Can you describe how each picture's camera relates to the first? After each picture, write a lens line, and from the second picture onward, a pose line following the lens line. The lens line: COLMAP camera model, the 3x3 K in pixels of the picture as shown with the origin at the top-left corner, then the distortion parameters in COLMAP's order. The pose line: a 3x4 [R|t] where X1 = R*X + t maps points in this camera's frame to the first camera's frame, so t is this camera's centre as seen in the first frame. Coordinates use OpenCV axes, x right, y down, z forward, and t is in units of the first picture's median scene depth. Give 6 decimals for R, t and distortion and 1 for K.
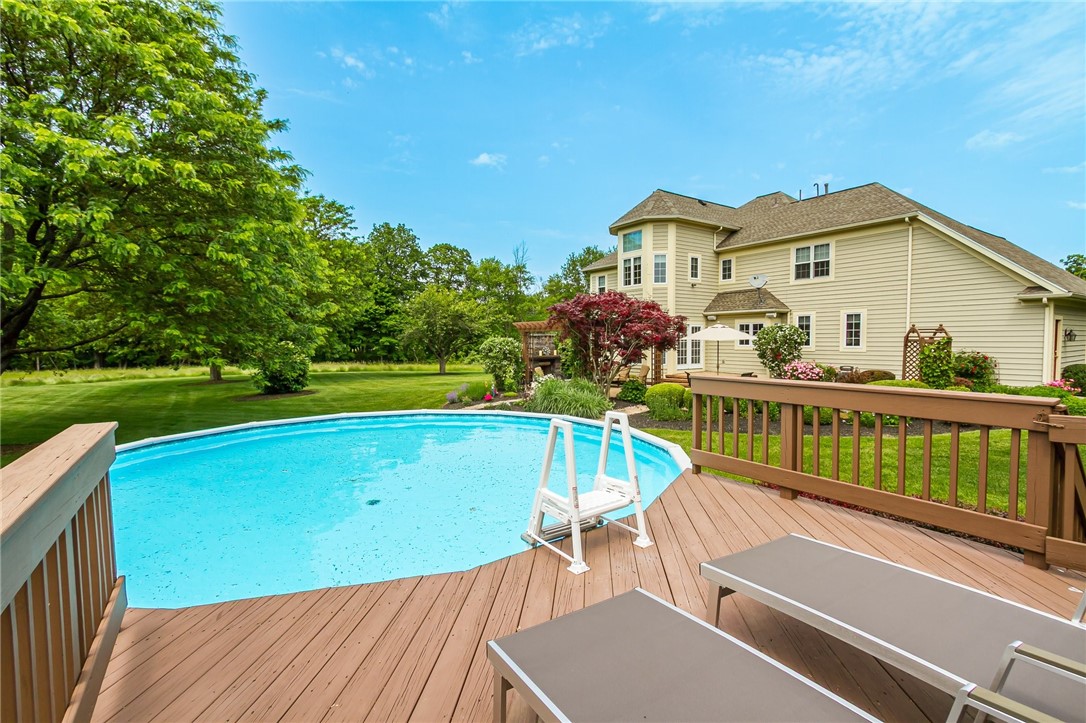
lens RADIAL K [[500.5, 0, 547.5], [0, 500.5, 366.0], [0, 0, 1]] dist [0.005993, -0.000617]
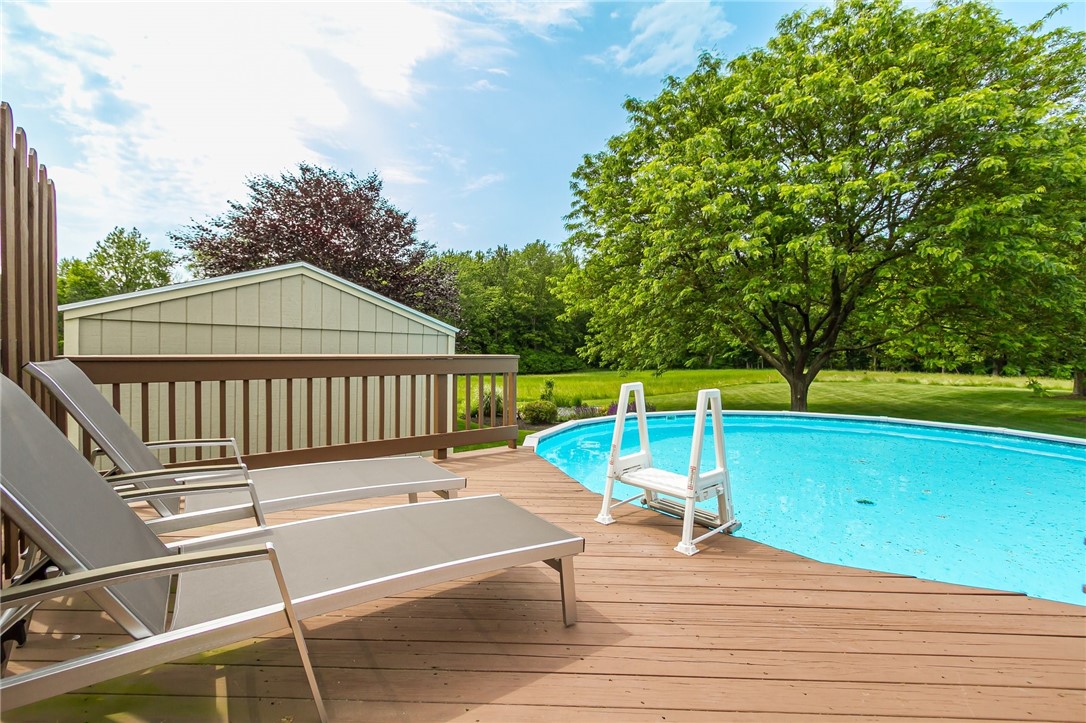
lens RADIAL K [[500.5, 0, 547.5], [0, 500.5, 366.0], [0, 0, 1]] dist [0.005993, -0.000617]
pose [[0.059985, 0.050655, -0.996913, 0.321505], [-0.070920, 0.996404, 0.046362, 0.011224], [0.995677, 0.067920, 0.063362, 0.231423]]
